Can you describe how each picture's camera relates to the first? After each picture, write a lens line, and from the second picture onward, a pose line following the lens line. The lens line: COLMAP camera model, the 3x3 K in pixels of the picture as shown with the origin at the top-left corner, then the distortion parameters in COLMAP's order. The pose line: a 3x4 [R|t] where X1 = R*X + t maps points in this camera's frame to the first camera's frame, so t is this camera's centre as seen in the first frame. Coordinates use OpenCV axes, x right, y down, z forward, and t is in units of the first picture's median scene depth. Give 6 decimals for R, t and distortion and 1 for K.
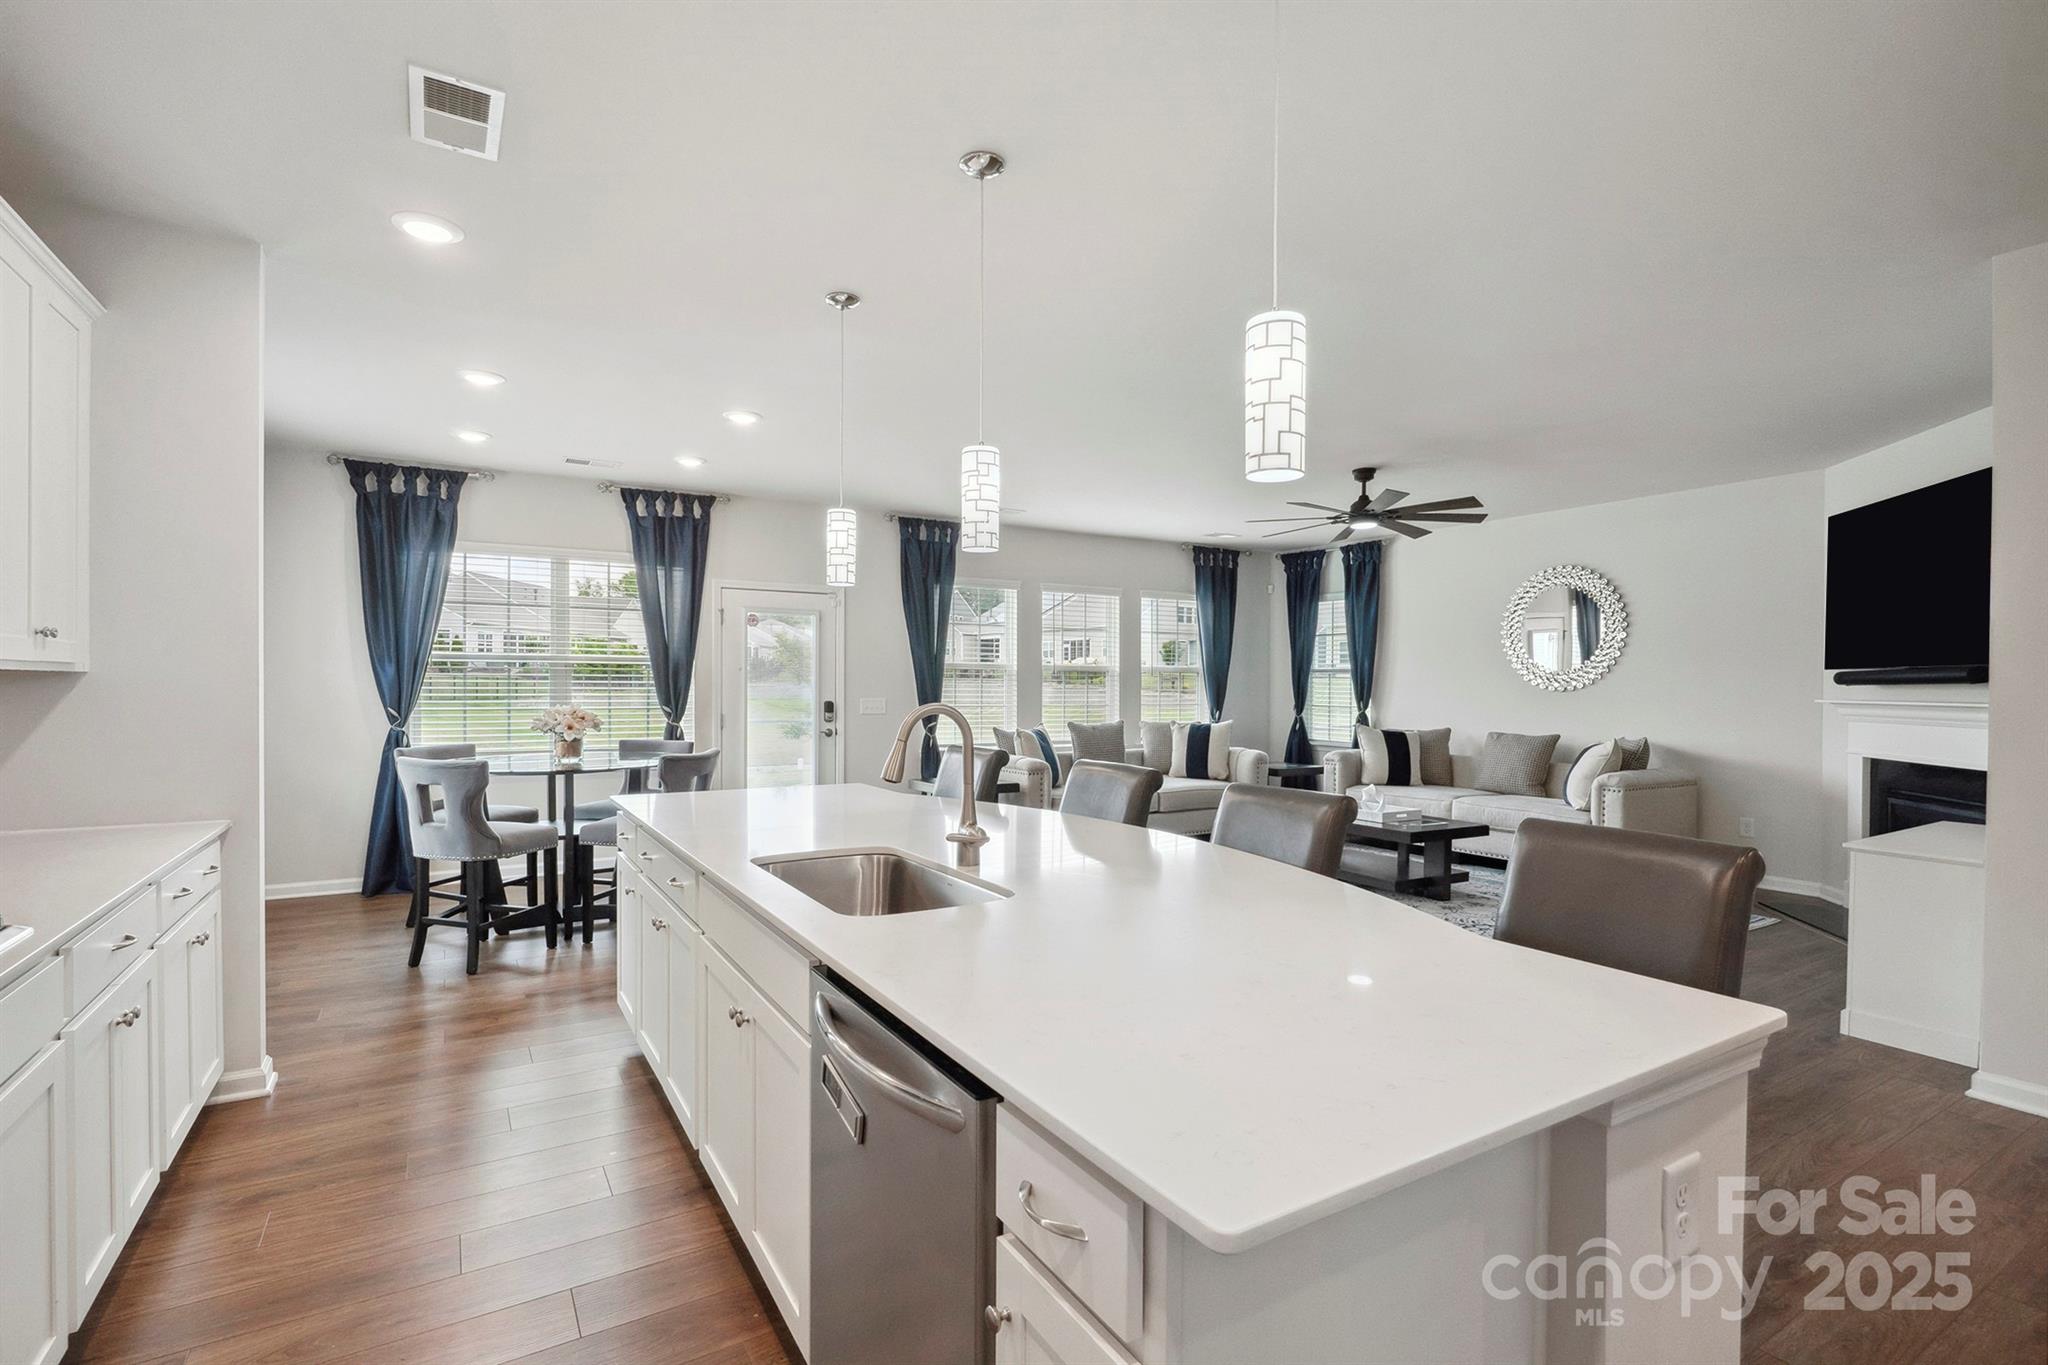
lens RADIAL K [[959.4, 0, 1025.9], [0, 959.4, 691.2], [0, 0, 1]] dist [0.001546, -0.000080]
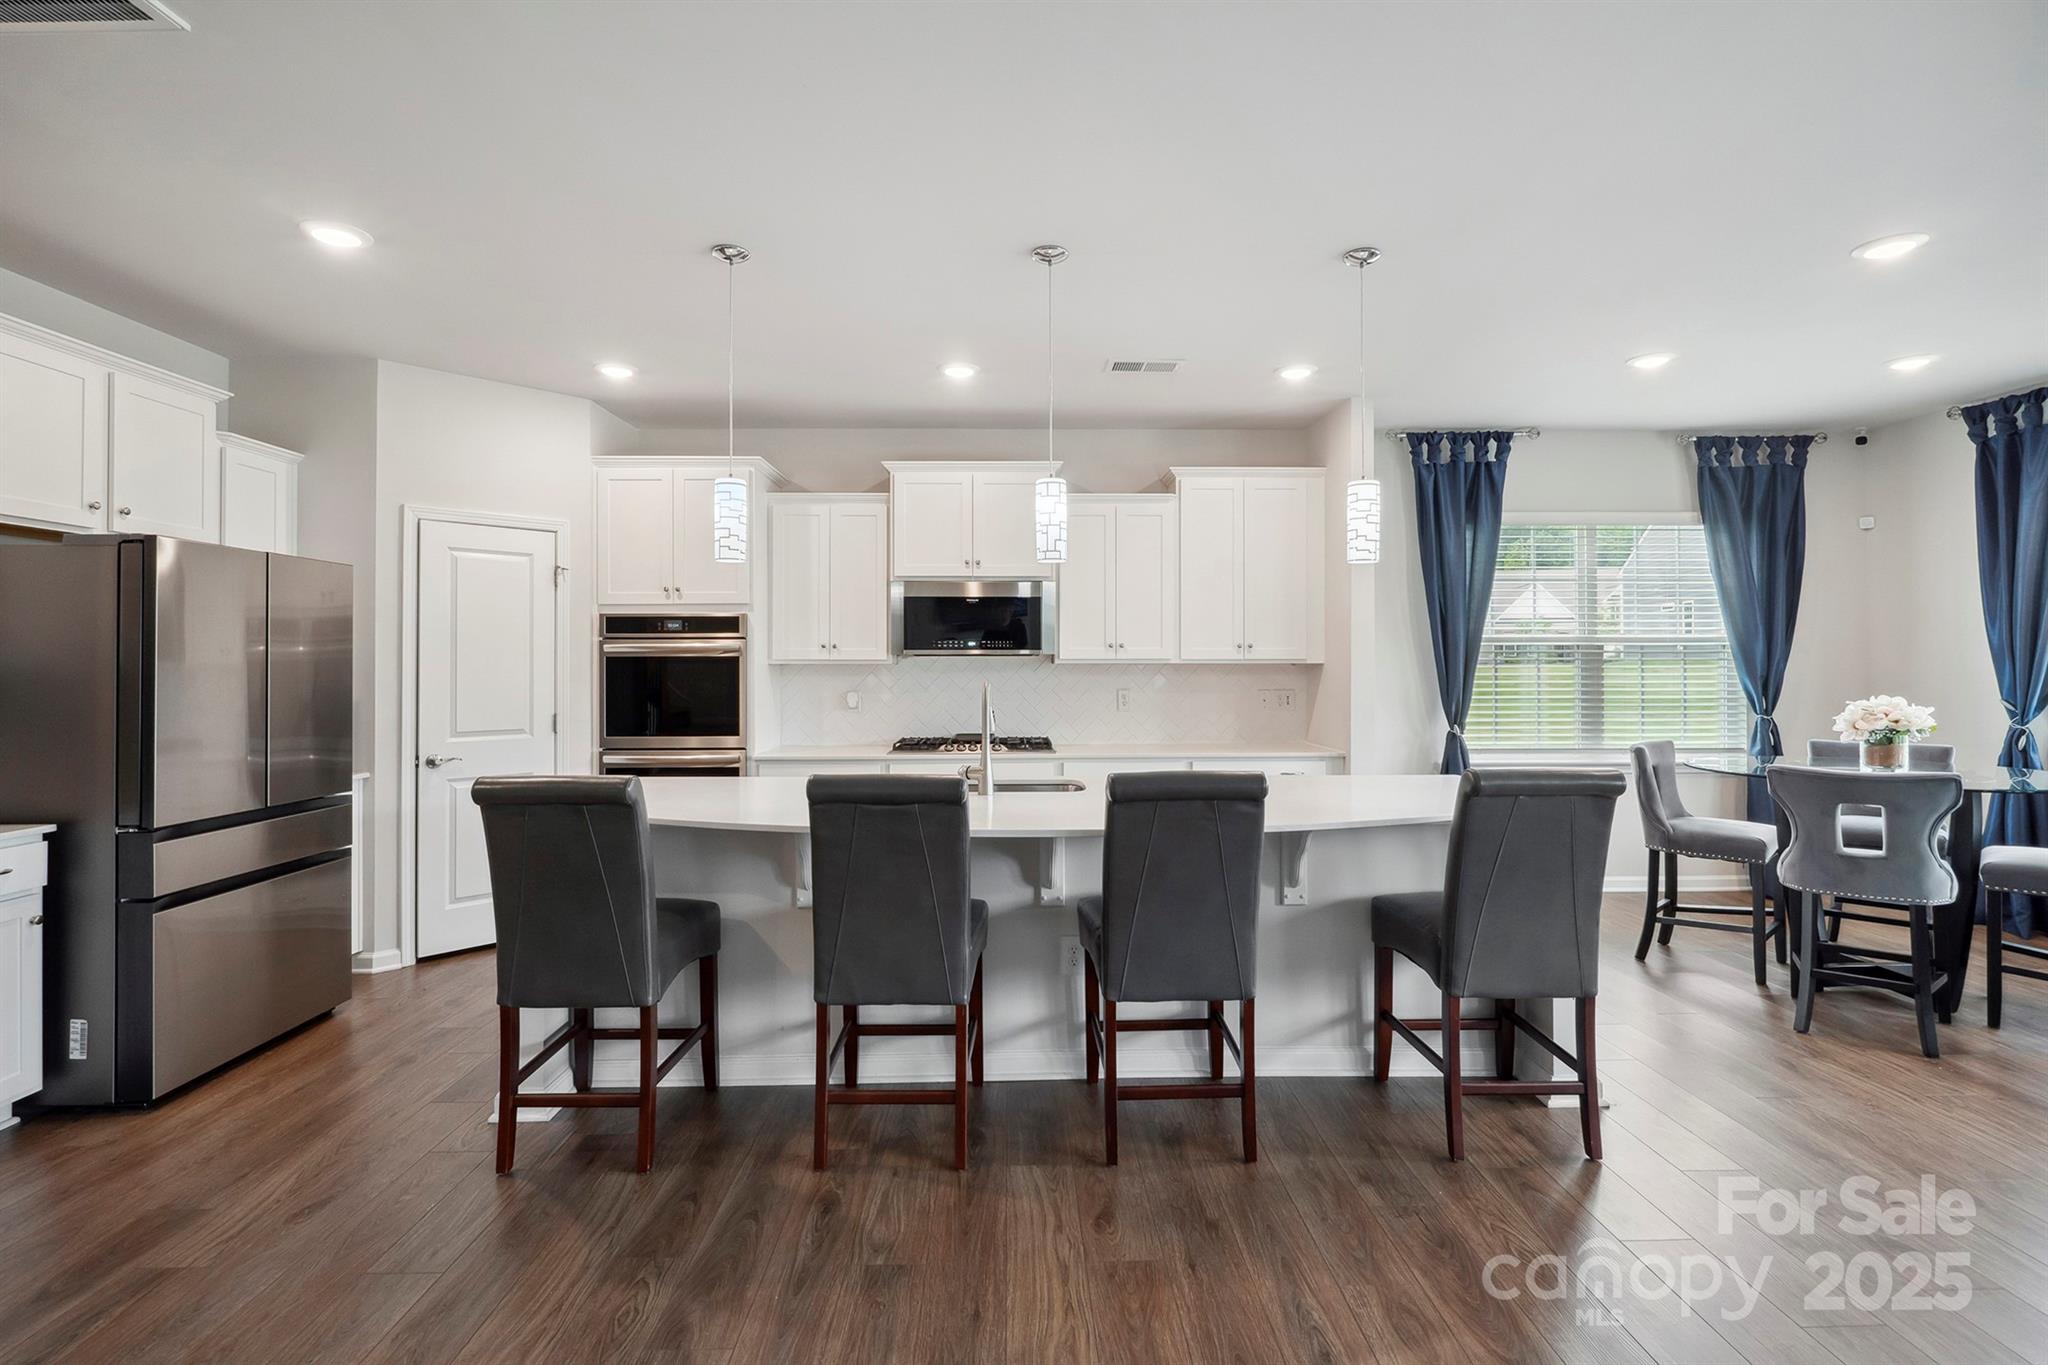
lens RADIAL K [[949.0, 0, 1024.5], [0, 949.0, 660.9], [0, 0, 1]] dist [-0.004988, -0.000271]
pose [[-0.510909, -0.008590, -0.859592, 0.344419], [-0.007775, 0.999955, -0.005372, -0.003565], [0.859600, 0.003938, -0.510953, 0.541812]]
